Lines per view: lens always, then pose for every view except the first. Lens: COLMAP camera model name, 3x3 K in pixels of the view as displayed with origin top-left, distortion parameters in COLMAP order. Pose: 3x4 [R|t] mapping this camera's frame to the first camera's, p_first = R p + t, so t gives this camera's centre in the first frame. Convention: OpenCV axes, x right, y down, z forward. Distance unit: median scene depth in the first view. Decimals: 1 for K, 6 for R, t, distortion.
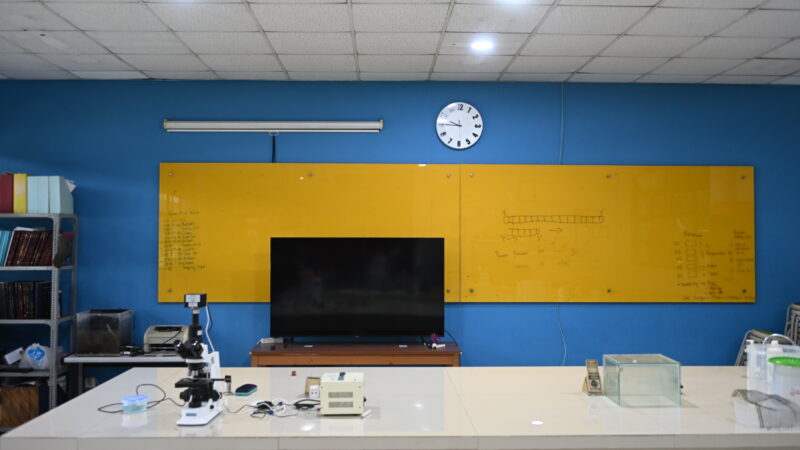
lens RADIAL K [[803.5, 0, 400.7], [0, 803.5, 225.6], [0, 0, 1]] dist [-0.012091, 0.000000]
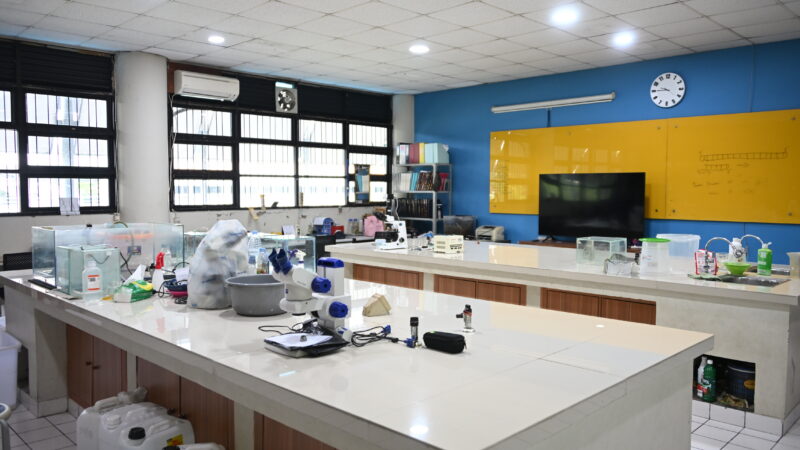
lens RADIAL K [[623.8, 0, 398.2], [0, 623.8, 223.6], [0, 0, 1]] dist [-0.001851, -0.006706]
pose [[0.683132, 0.041375, -0.729122, 0.544548], [0.017567, 0.997174, 0.073045, 0.016538], [0.730084, -0.062708, 0.680474, -0.071074]]
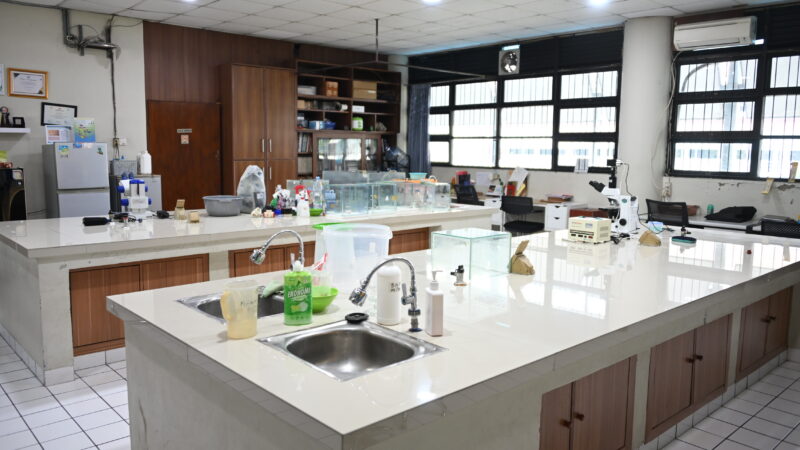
lens RADIAL K [[623.8, 0, 403.9], [0, 623.8, 223.9], [0, 0, 1]] dist [-0.001851, -0.006706]
pose [[-0.758167, 0.067842, -0.648521, 0.477007], [0.002056, 0.994817, 0.101665, 0.055619], [0.652057, 0.075746, -0.754377, 1.488967]]
